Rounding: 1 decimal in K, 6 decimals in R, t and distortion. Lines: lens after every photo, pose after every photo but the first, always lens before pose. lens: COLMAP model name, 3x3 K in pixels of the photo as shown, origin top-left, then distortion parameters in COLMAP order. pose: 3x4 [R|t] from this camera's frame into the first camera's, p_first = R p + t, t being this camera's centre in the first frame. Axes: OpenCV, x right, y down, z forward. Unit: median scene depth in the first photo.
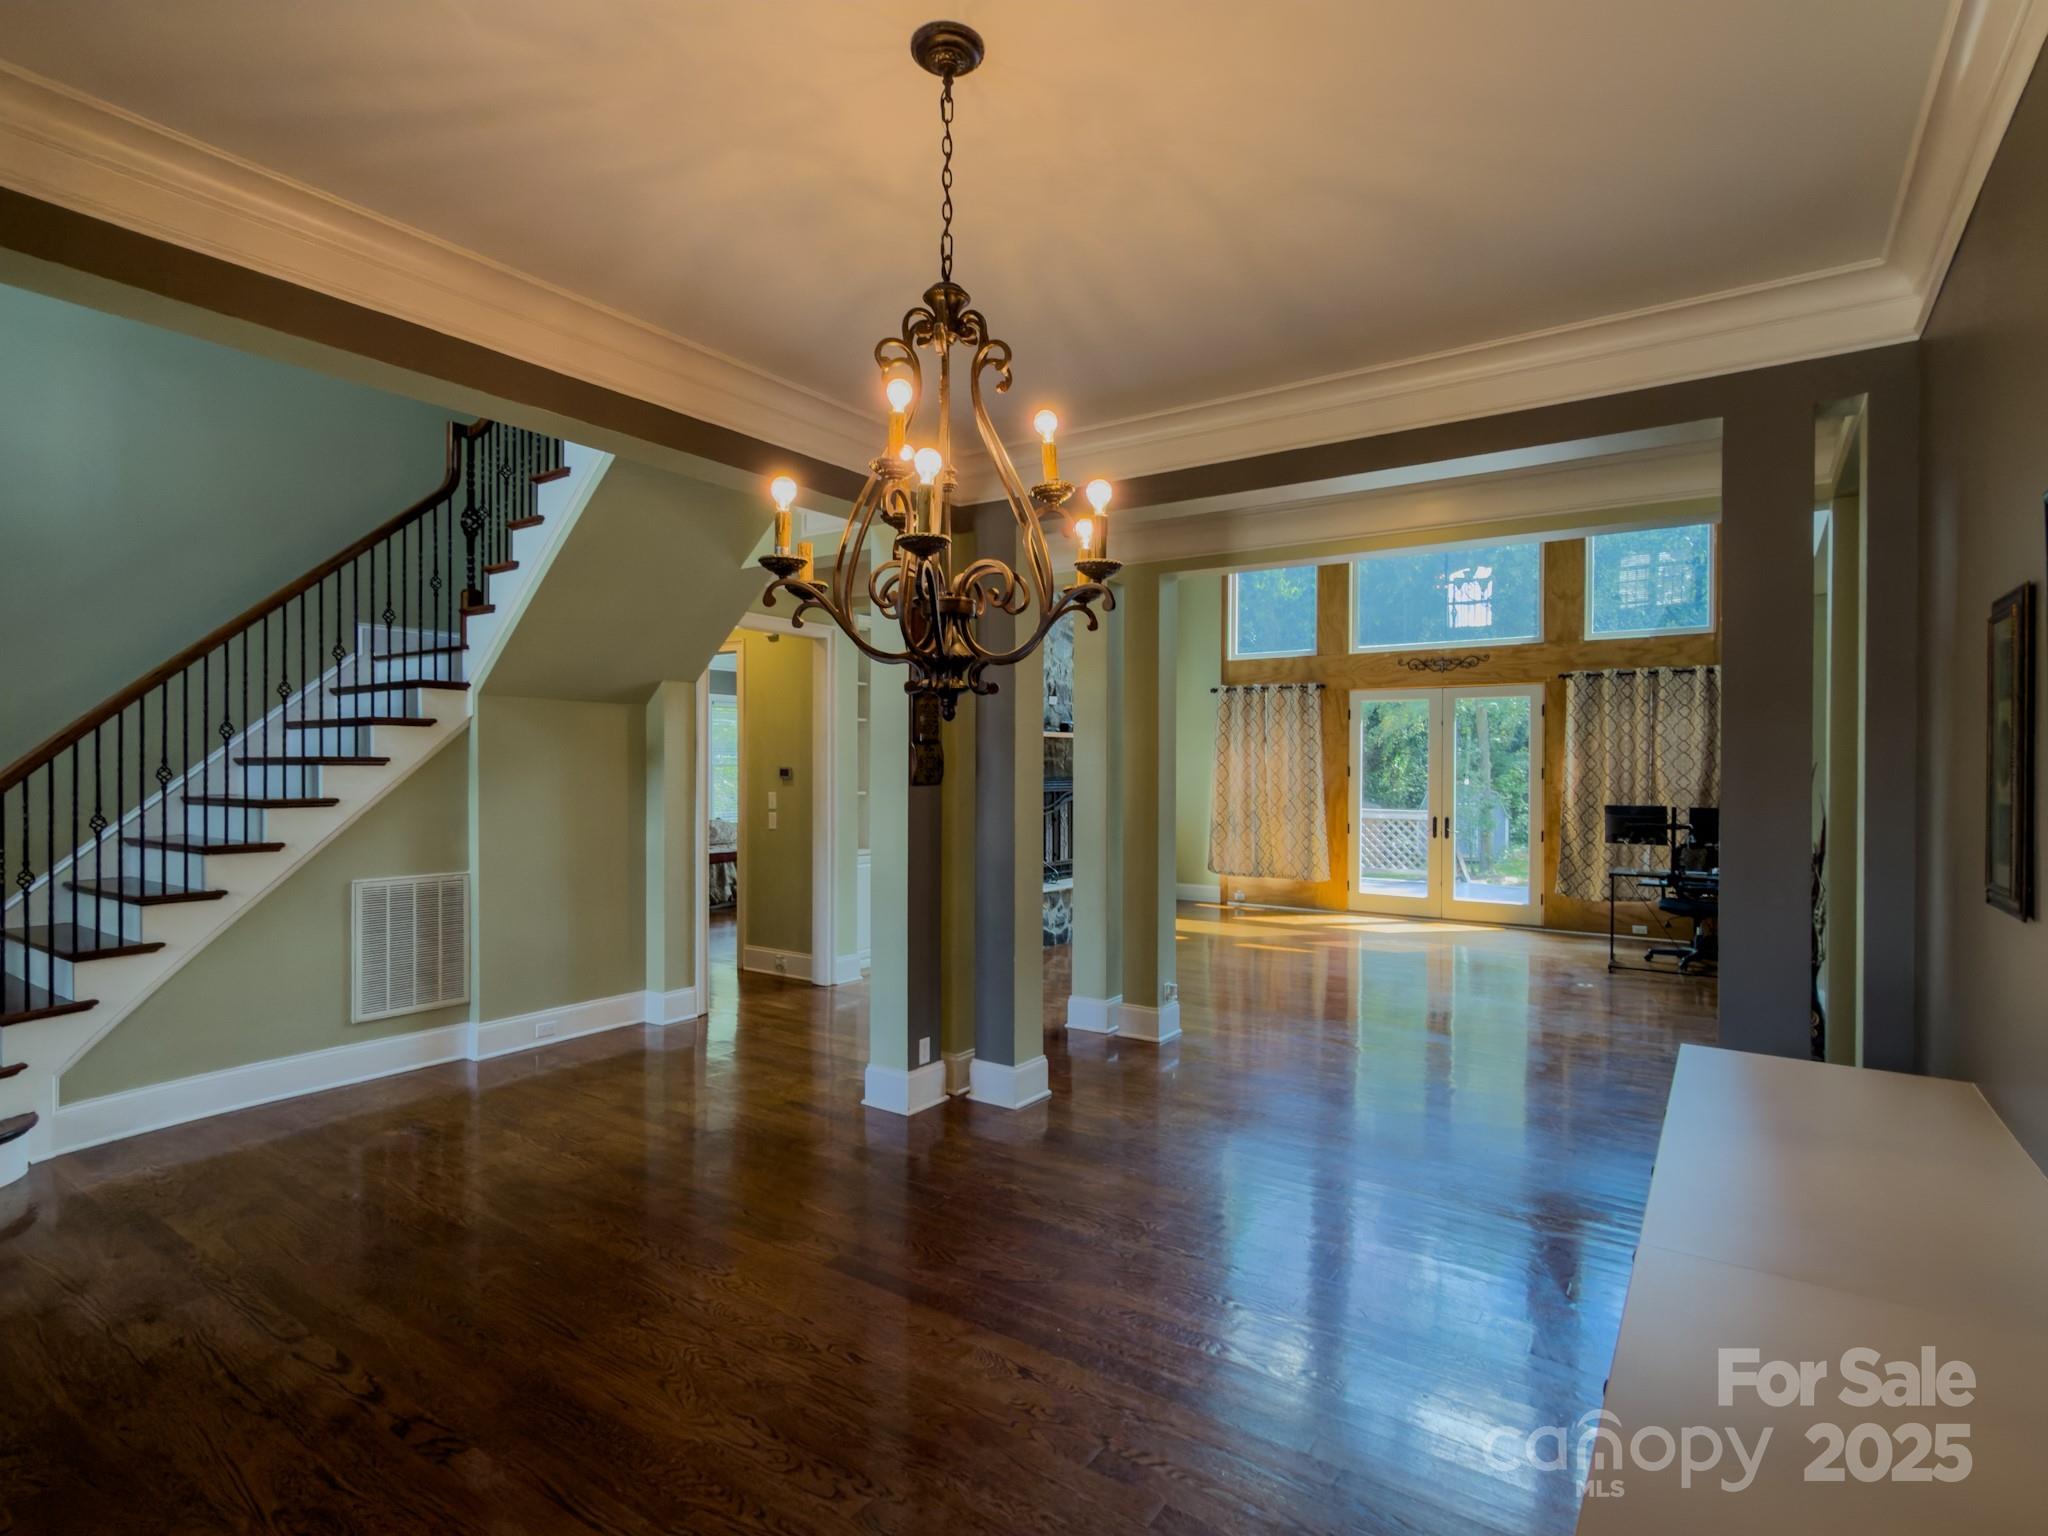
lens RADIAL K [[1035.5, 0, 1026.0], [0, 1035.5, 770.1], [0, 0, 1]] dist [0.000218, -0.000656]
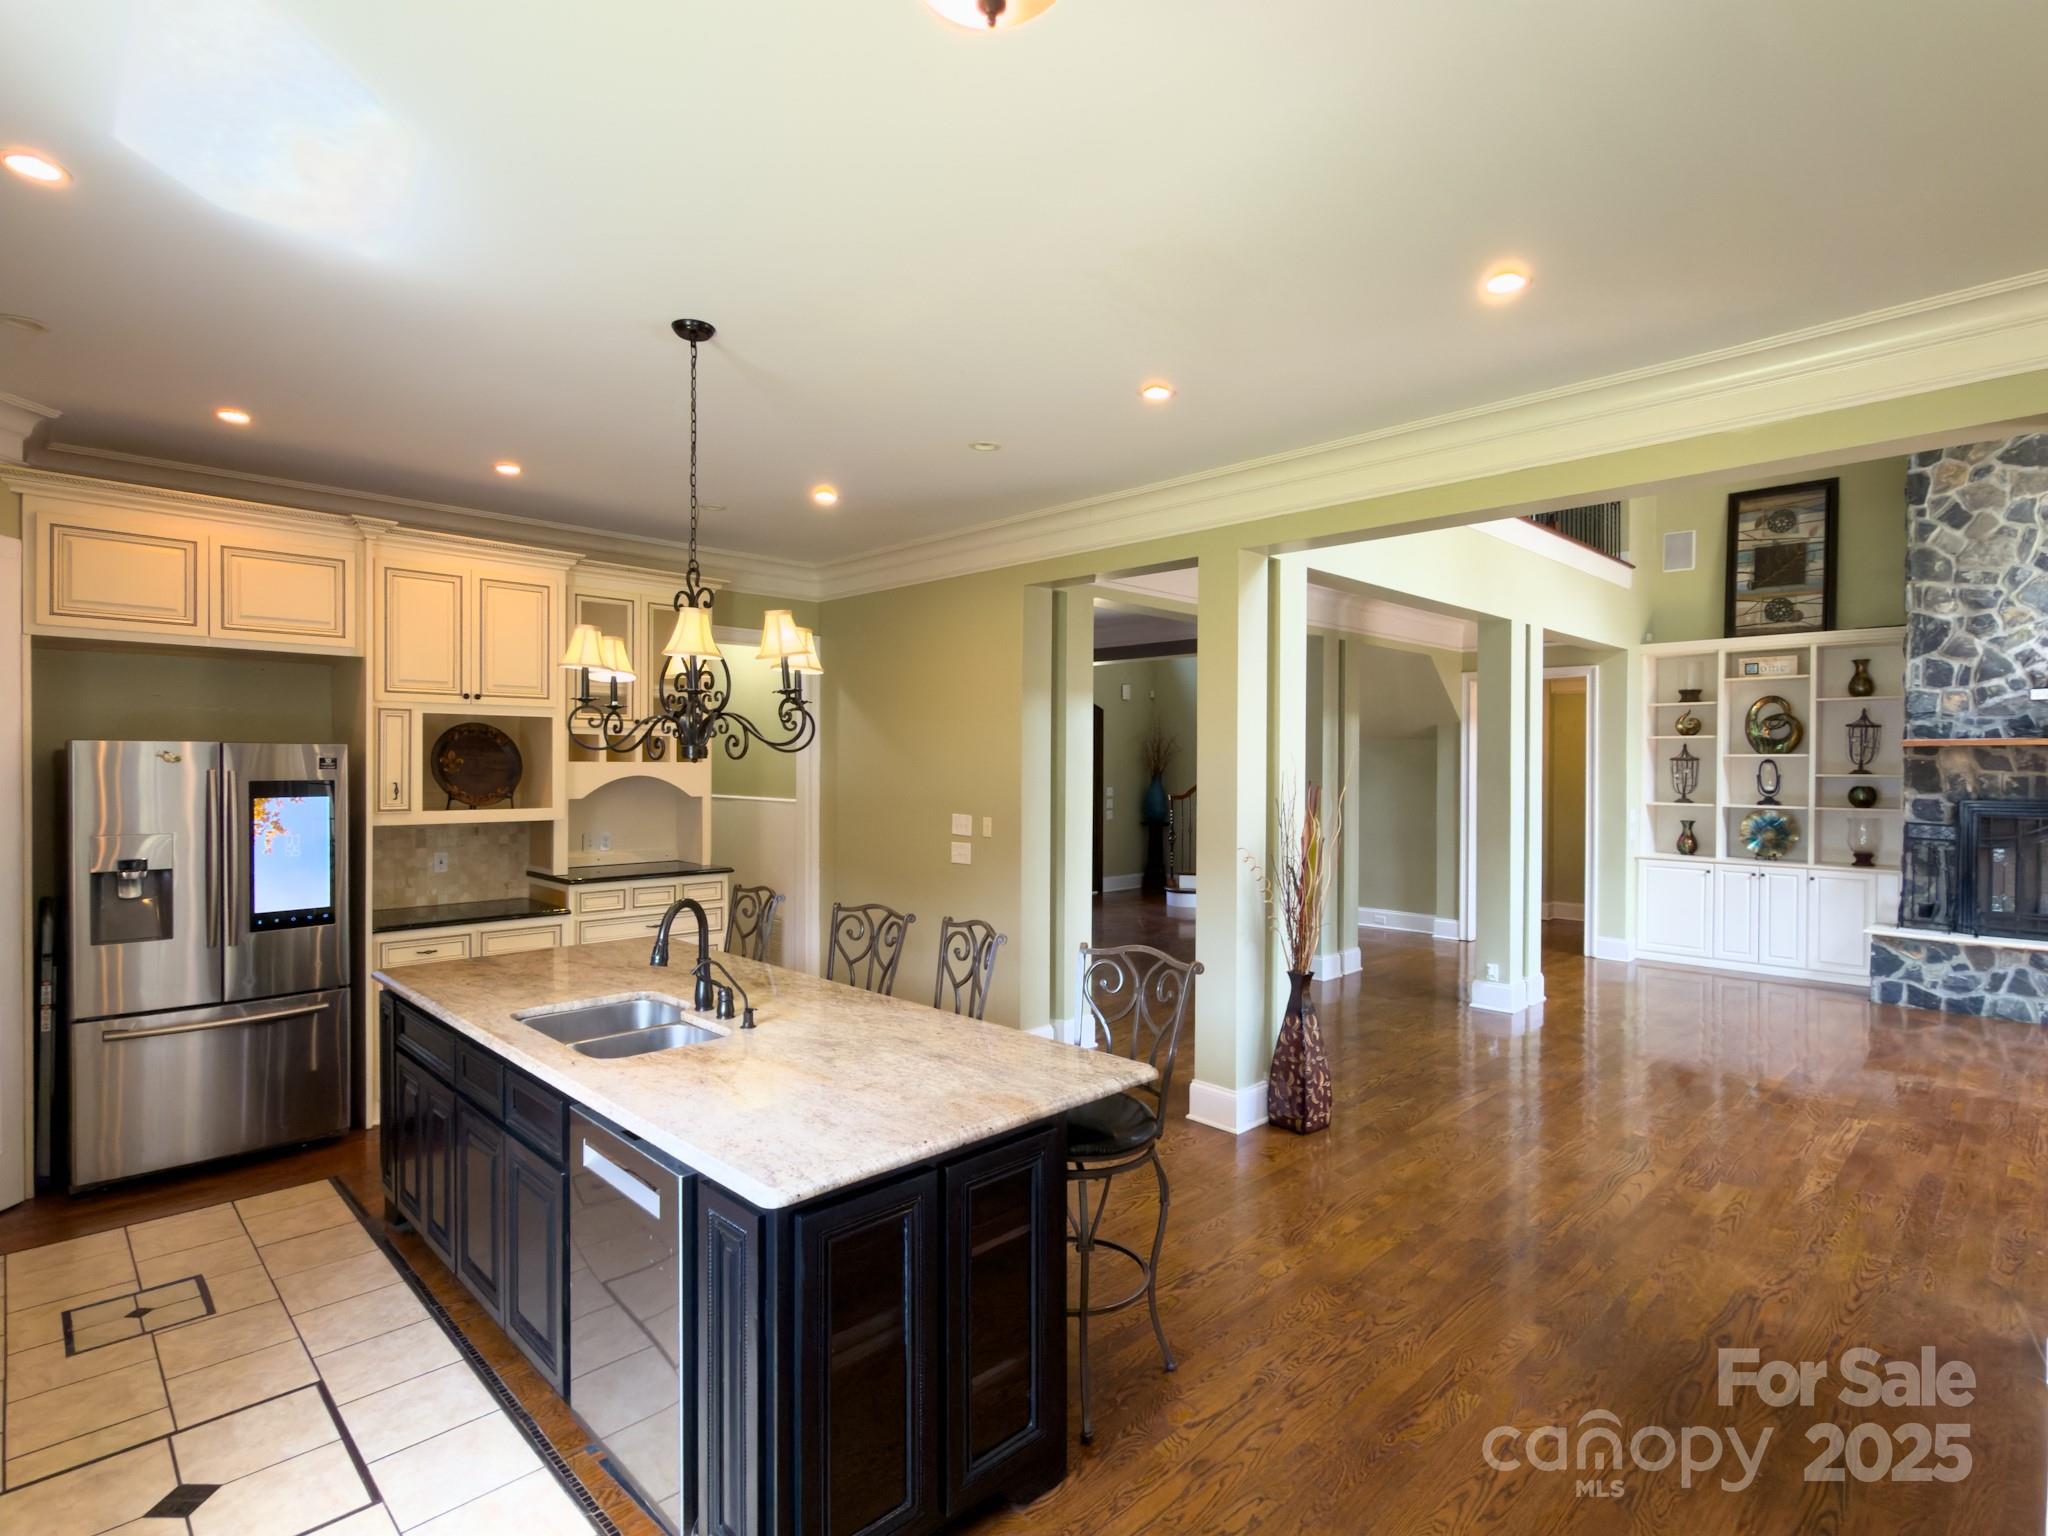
lens RADIAL K [[1035.5, 0, 1025.5], [0, 1035.5, 771.8], [0, 0, 1]] dist [0.000218, -0.000656]
pose [[-0.191208, 0.004227, -0.981540, 0.759510], [-0.008098, 0.999950, 0.005884, -0.009623], [0.981516, 0.009074, -0.191164, 0.379485]]
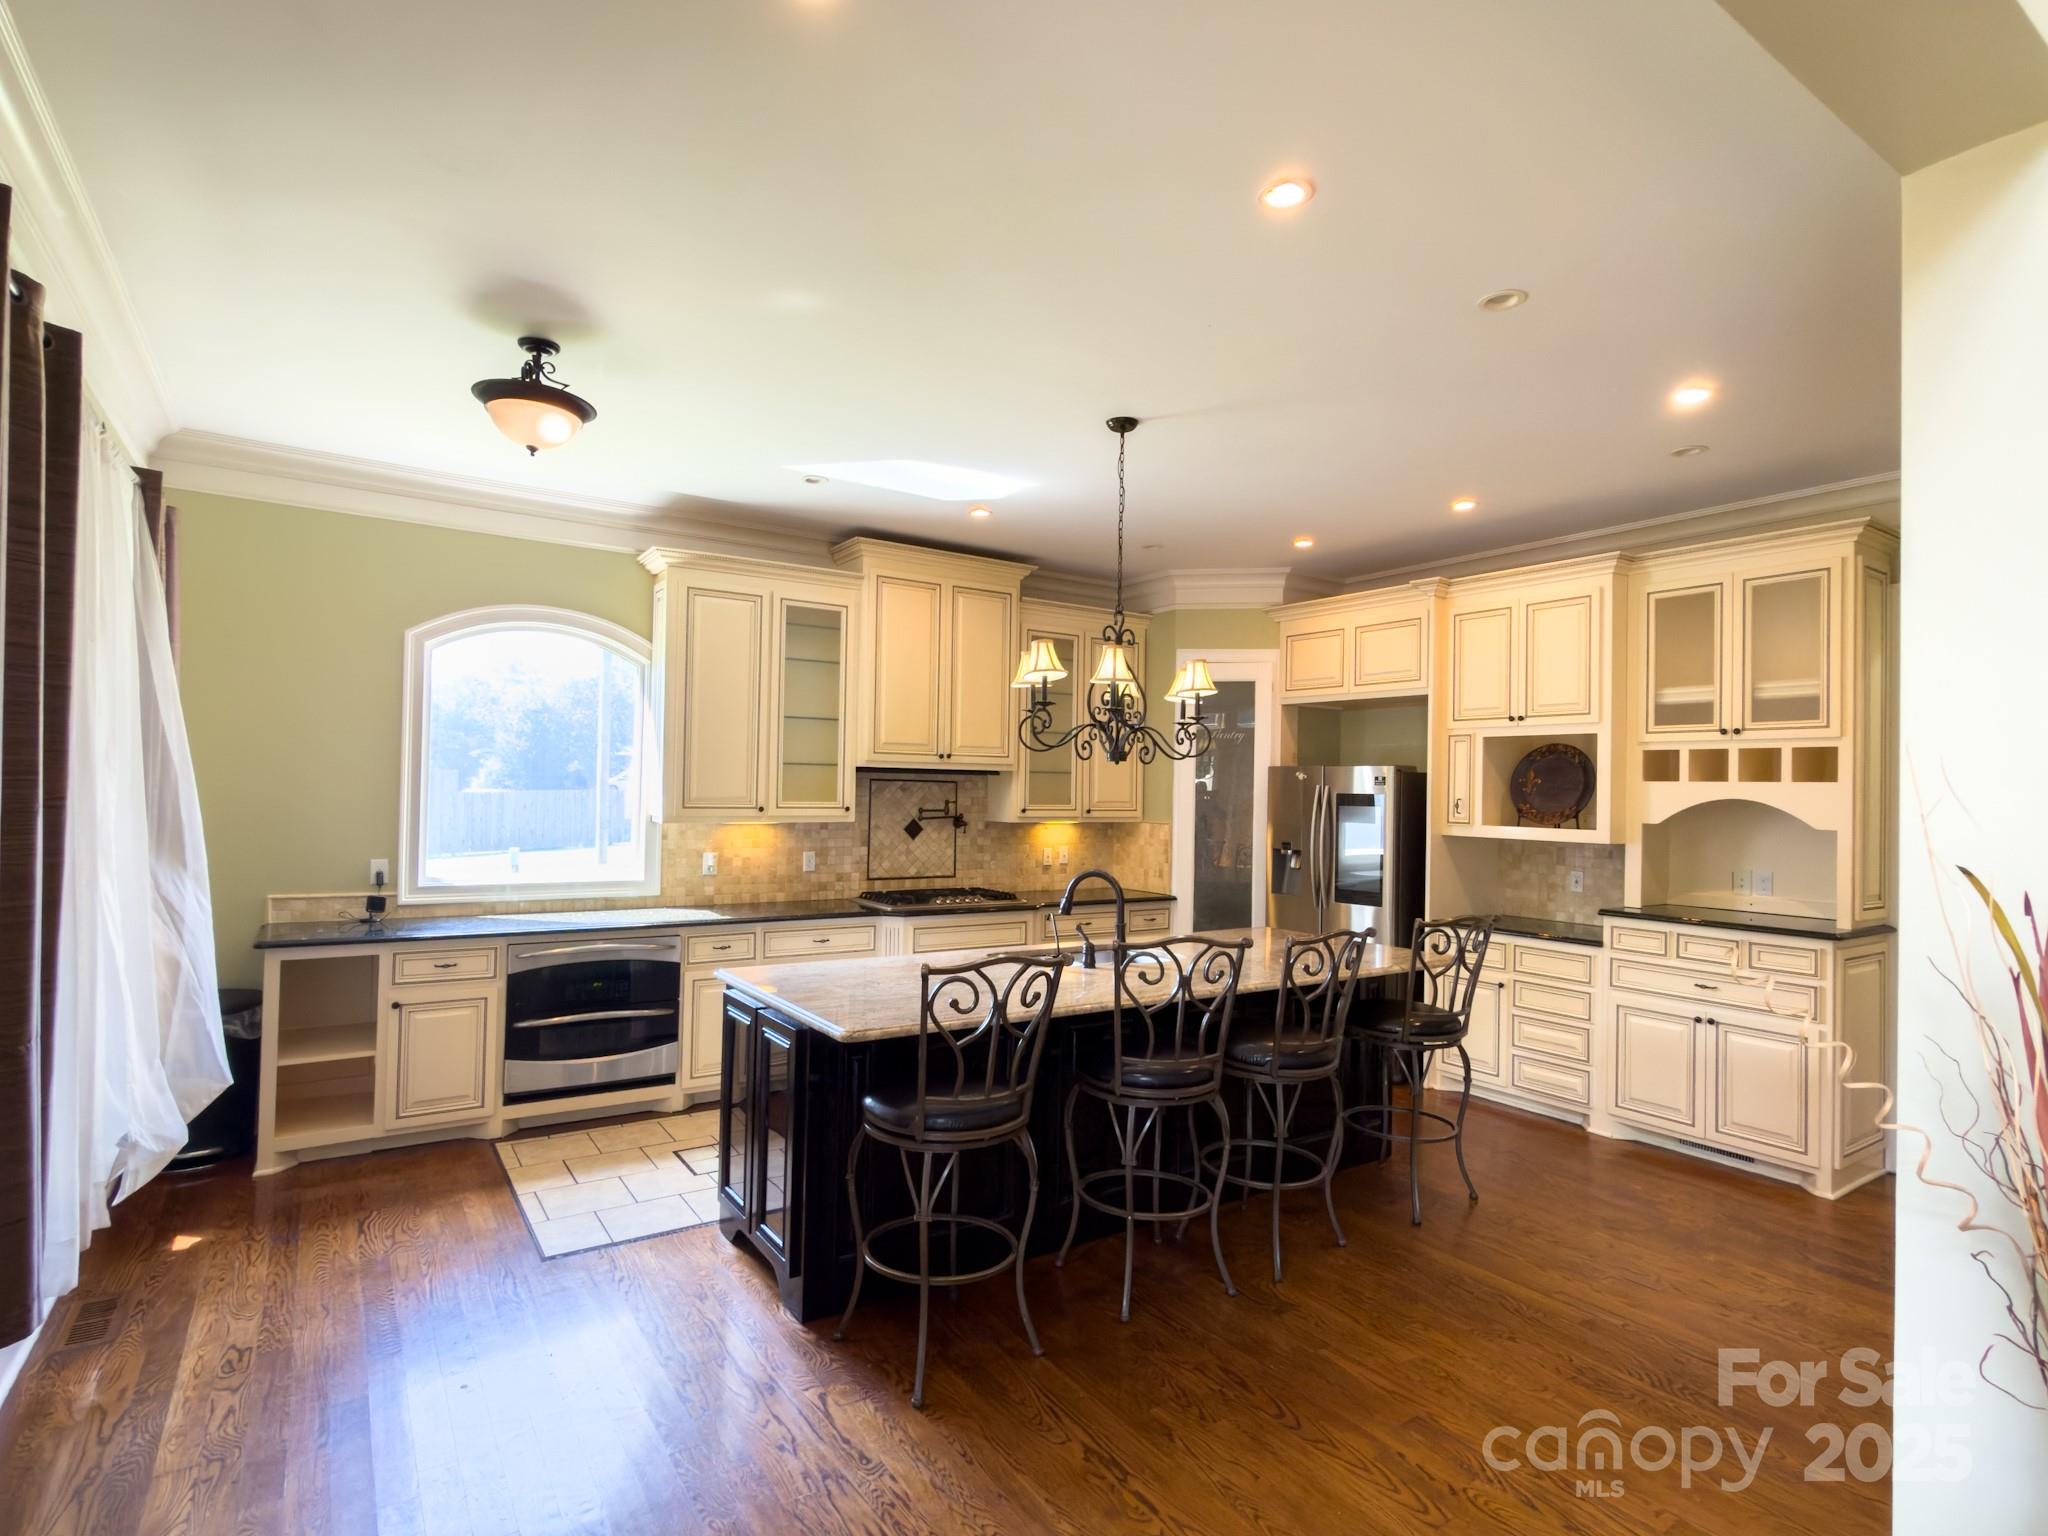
lens RADIAL K [[1035.5, 0, 1012.7], [0, 1035.5, 773.2], [0, 0, 1]] dist [0.000218, -0.000656]
pose [[-0.925295, -0.018586, 0.378792, 0.387048], [-0.025067, 0.999611, -0.012186, -0.001017], [-0.378418, -0.020771, -0.925402, 0.587716]]
